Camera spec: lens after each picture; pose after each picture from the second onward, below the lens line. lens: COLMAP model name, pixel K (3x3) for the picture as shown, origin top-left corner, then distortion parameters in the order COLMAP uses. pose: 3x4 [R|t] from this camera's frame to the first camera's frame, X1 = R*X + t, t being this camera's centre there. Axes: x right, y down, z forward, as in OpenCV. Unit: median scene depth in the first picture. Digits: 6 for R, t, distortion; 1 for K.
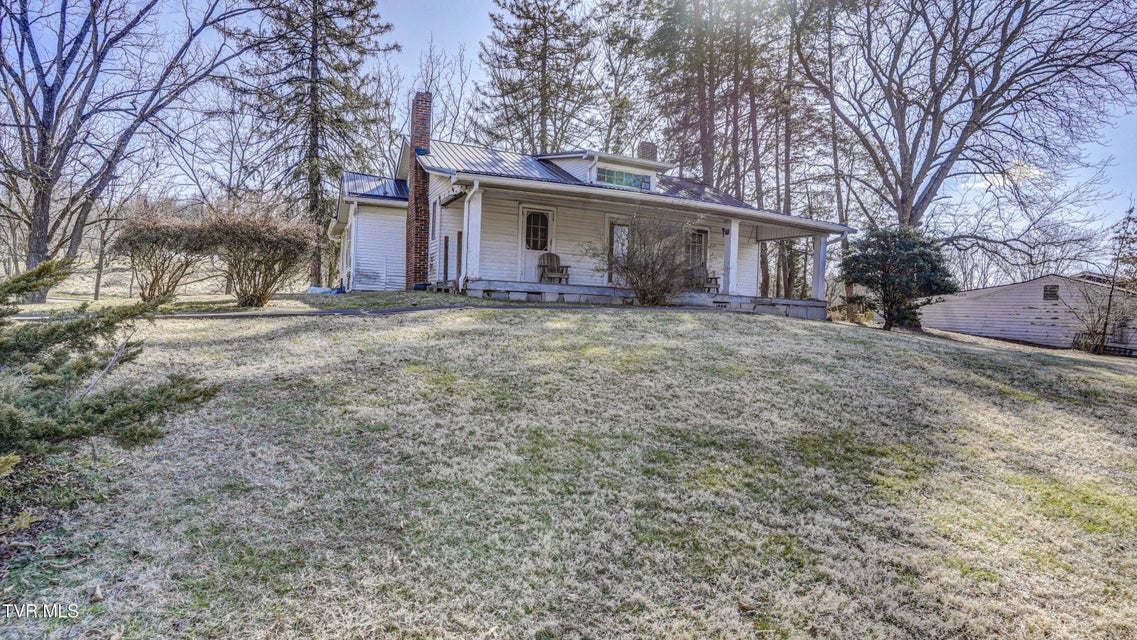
lens RADIAL K [[632.8, 0, 567.5], [0, 632.8, 317.6], [0, 0, 1]] dist [-0.027433, -0.000368]
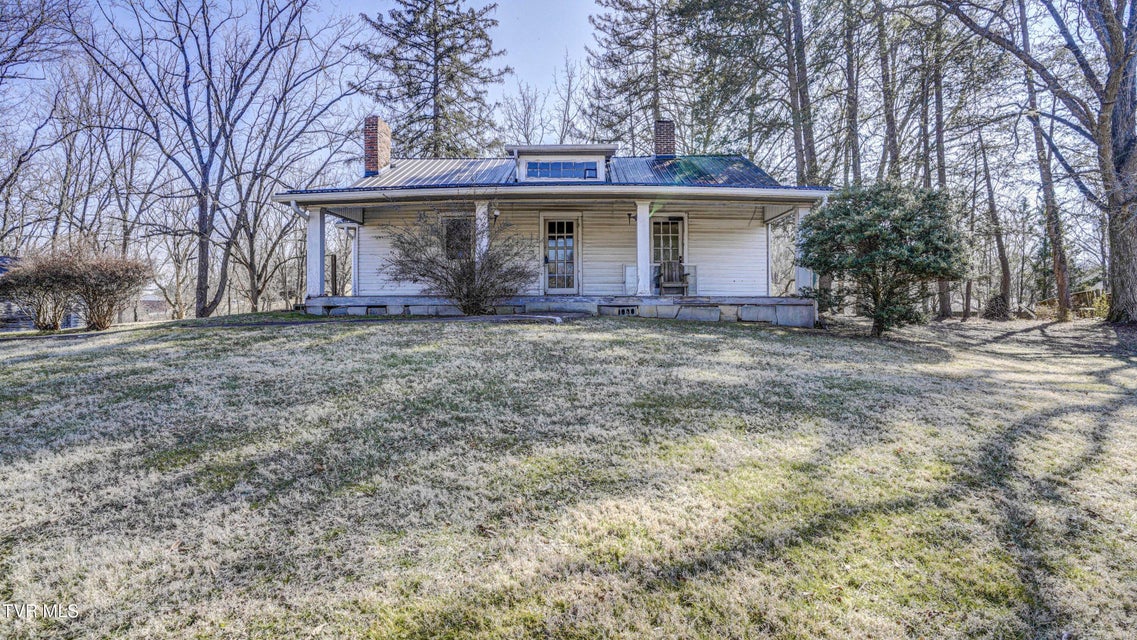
lens RADIAL K [[632.8, 0, 568.7], [0, 632.8, 322.1], [0, 0, 1]] dist [-0.027433, -0.000368]
pose [[0.871411, -0.030443, -0.489609, 0.533016], [0.027372, 0.999535, -0.013433, 0.004551], [0.489790, -0.001696, 0.871839, 0.240196]]
